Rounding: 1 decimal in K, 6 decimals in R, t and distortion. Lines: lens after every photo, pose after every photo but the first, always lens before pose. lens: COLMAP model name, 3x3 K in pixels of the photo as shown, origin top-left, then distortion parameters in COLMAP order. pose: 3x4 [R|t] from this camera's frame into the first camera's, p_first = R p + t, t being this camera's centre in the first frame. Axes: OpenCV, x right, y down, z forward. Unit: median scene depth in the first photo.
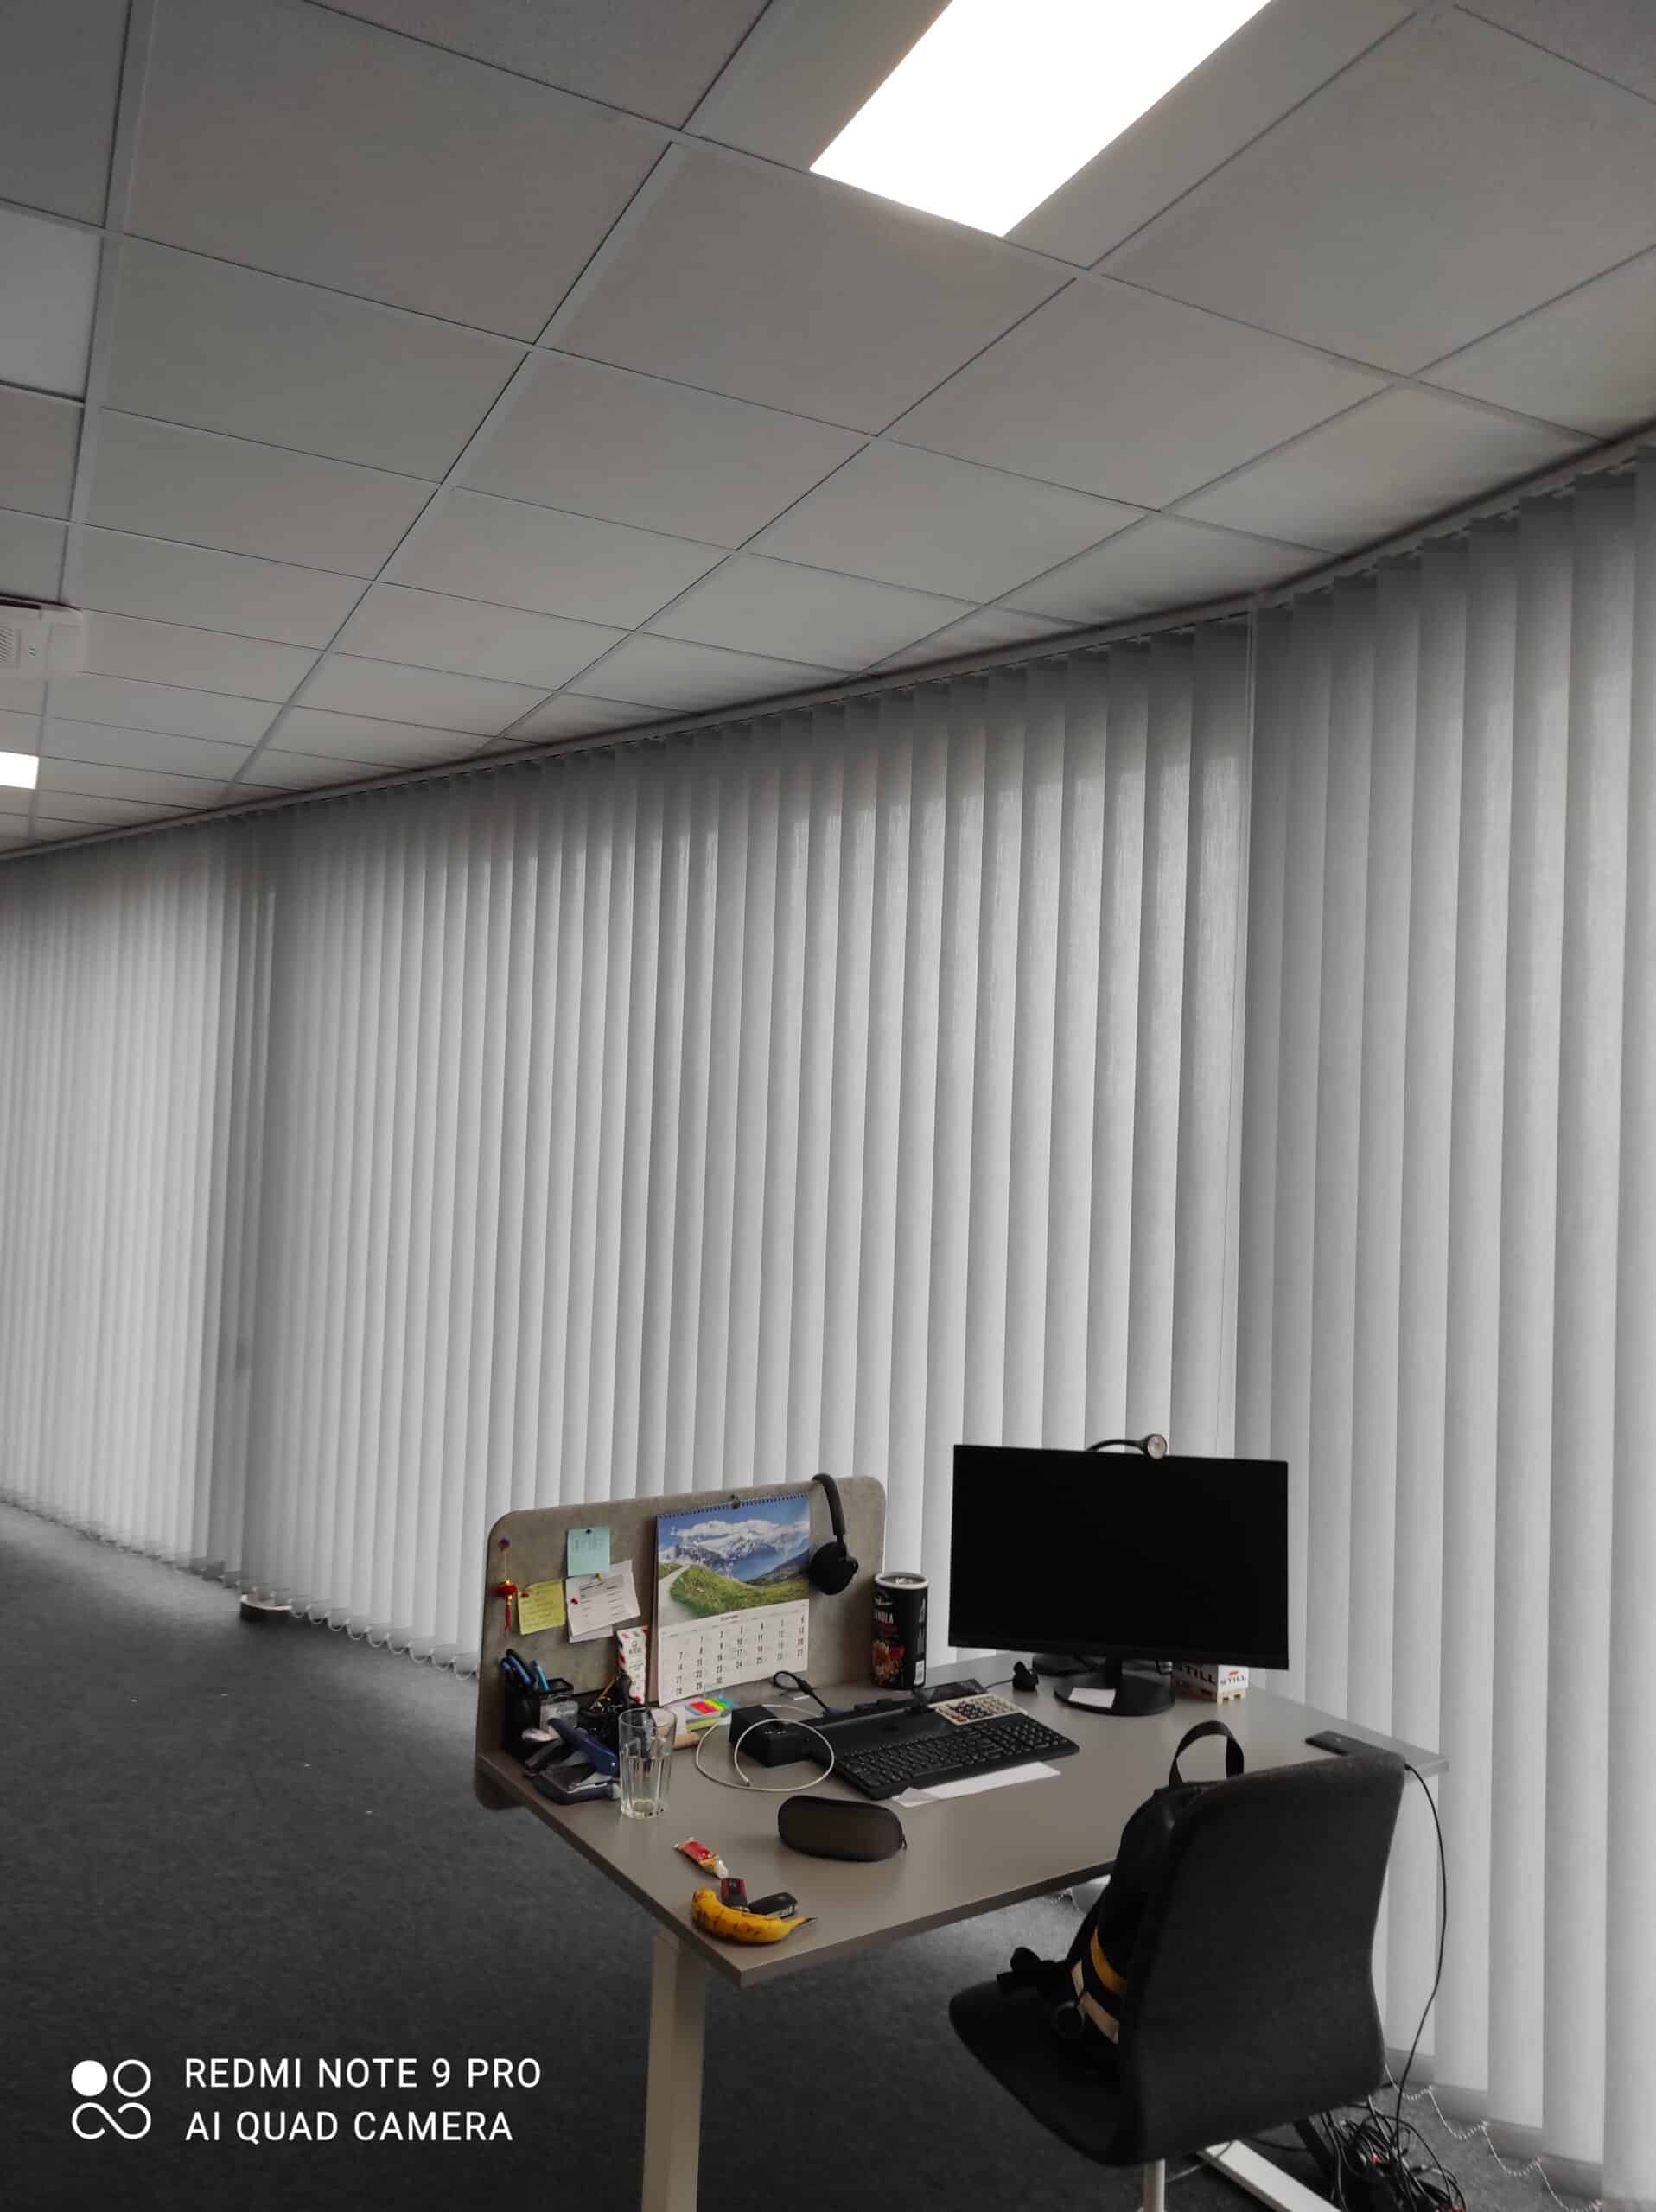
lens RADIAL K [[1619.2, 0, 837.2], [0, 1619.2, 1108.1], [0, 0, 1]] dist [-0.007830, 0.002755]
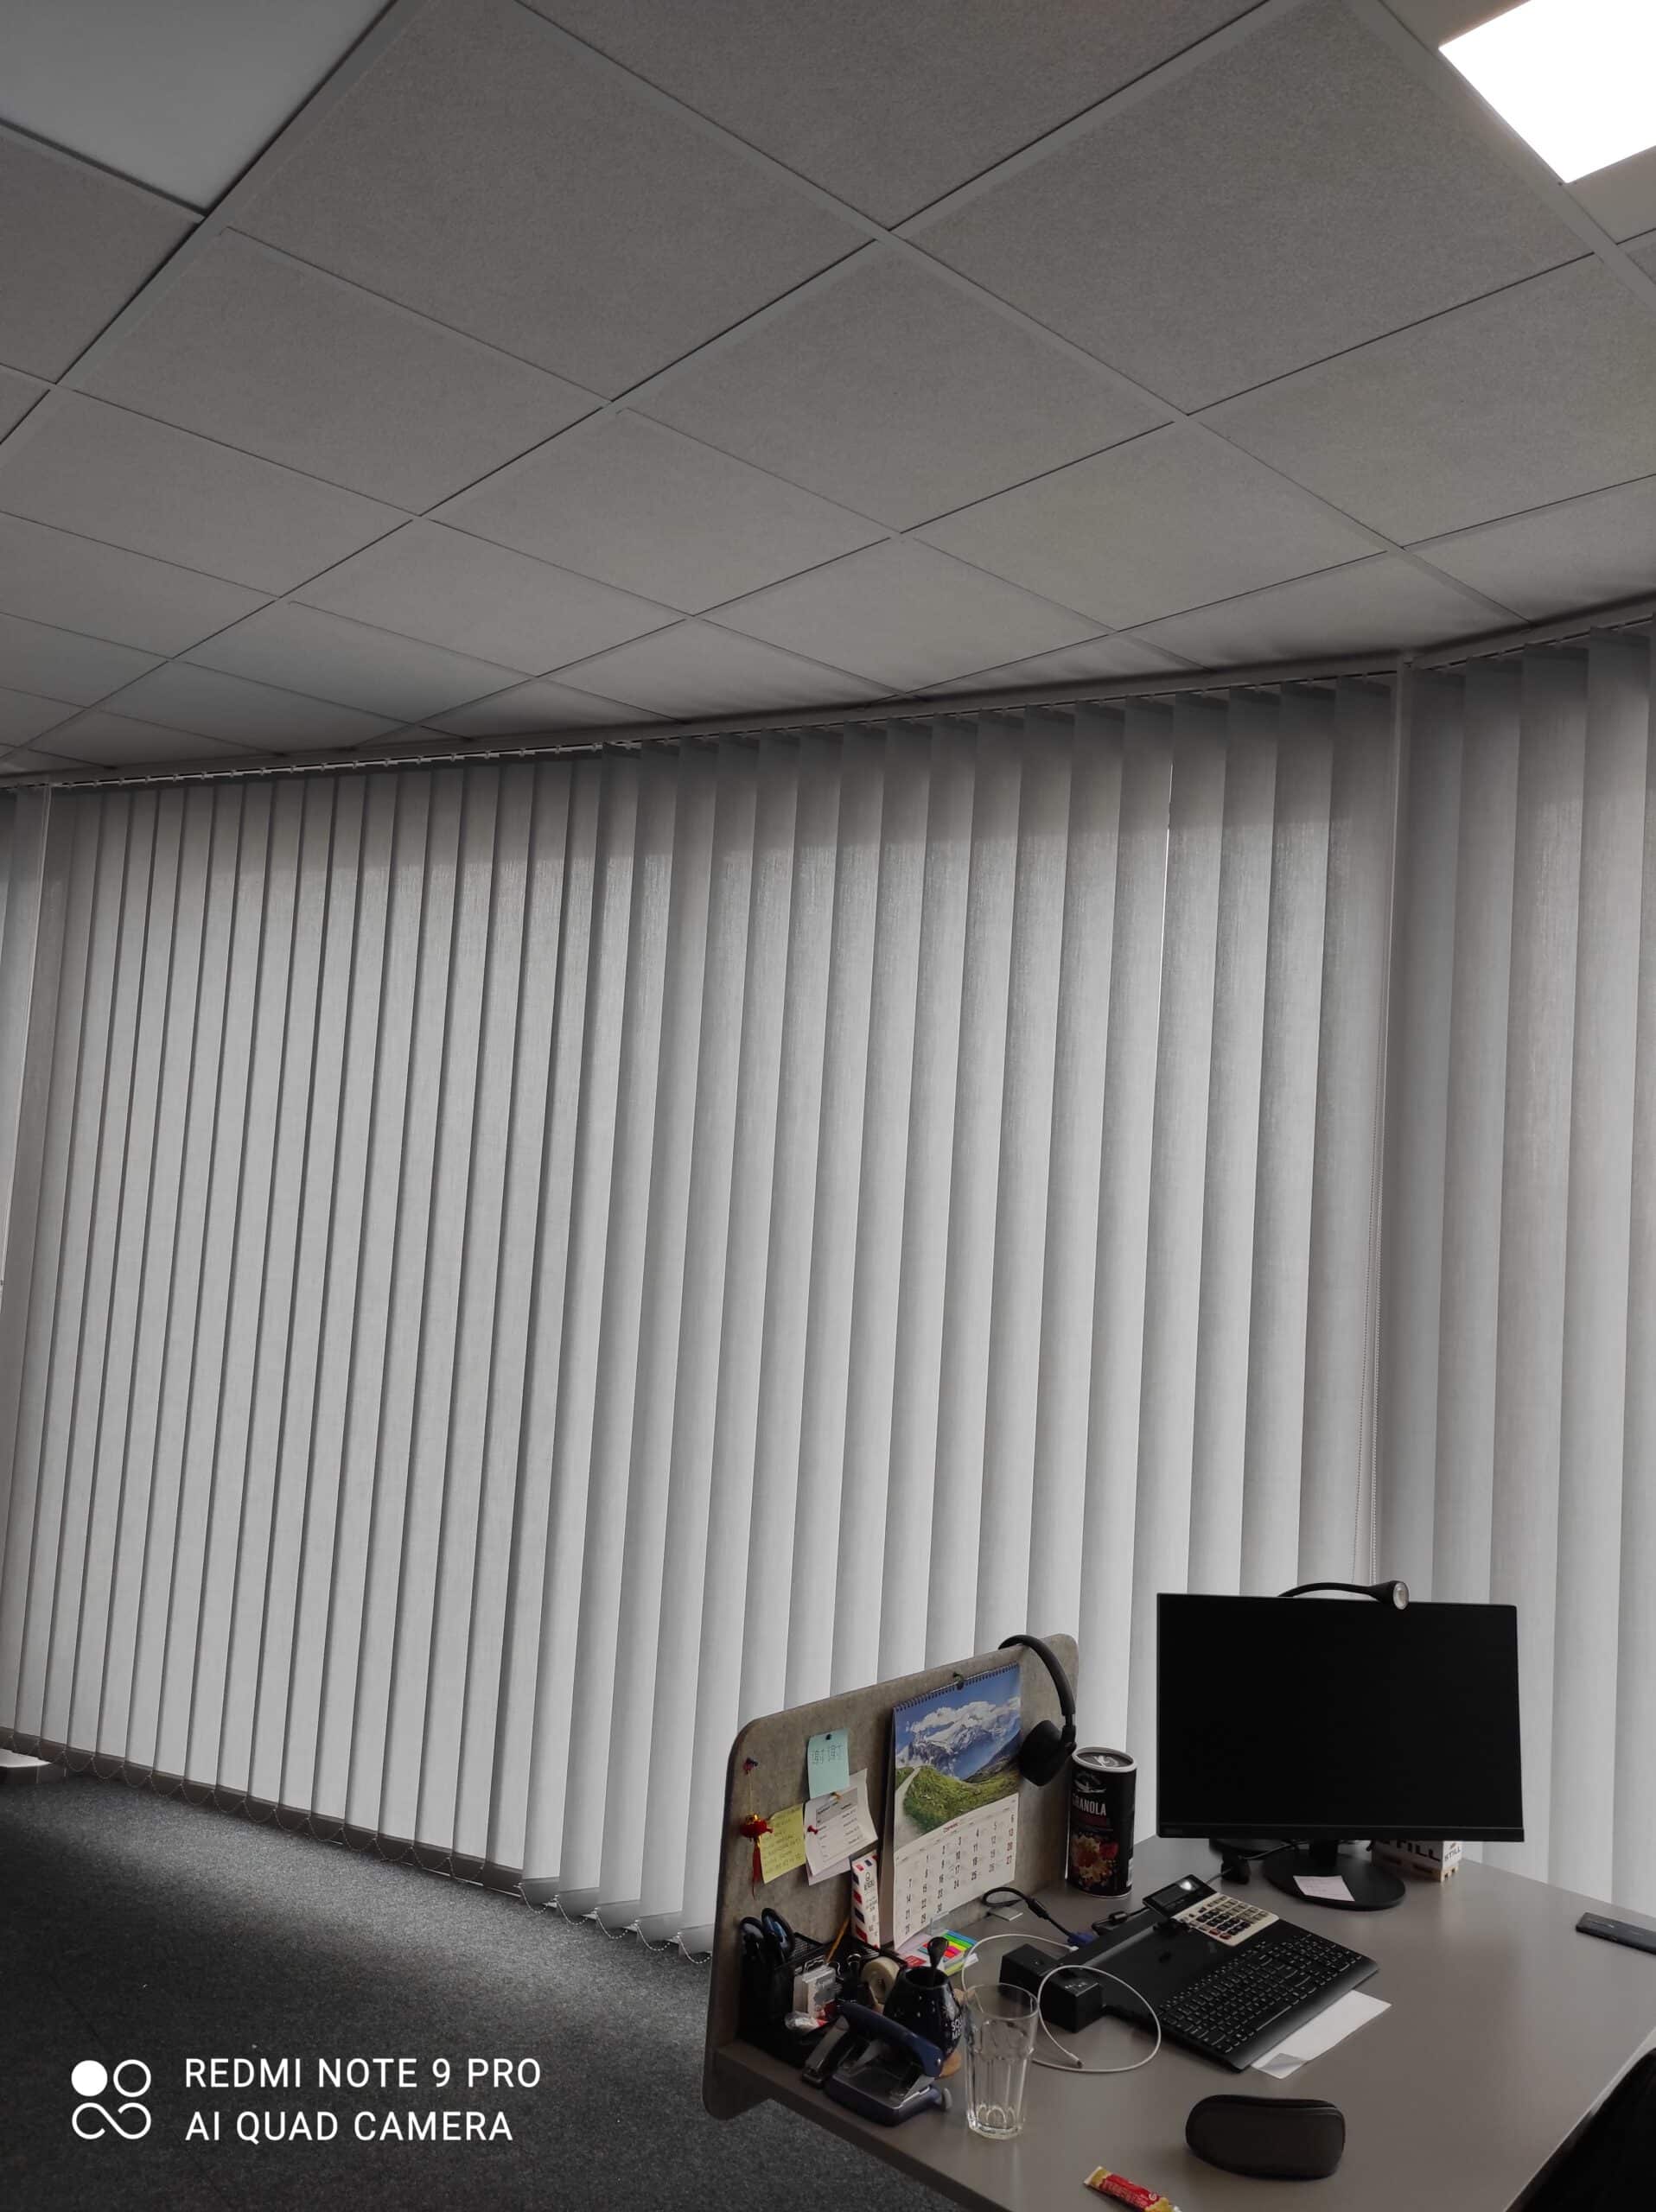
lens RADIAL K [[1619.2, 0, 823.5], [0, 1619.2, 1098.4], [0, 0, 1]] dist [-0.007830, 0.002755]
pose [[0.970145, 0.044885, 0.238337, -0.333459], [-0.037478, 0.998666, -0.035522, -0.018219], [-0.239613, 0.025529, 0.970533, 0.216972]]
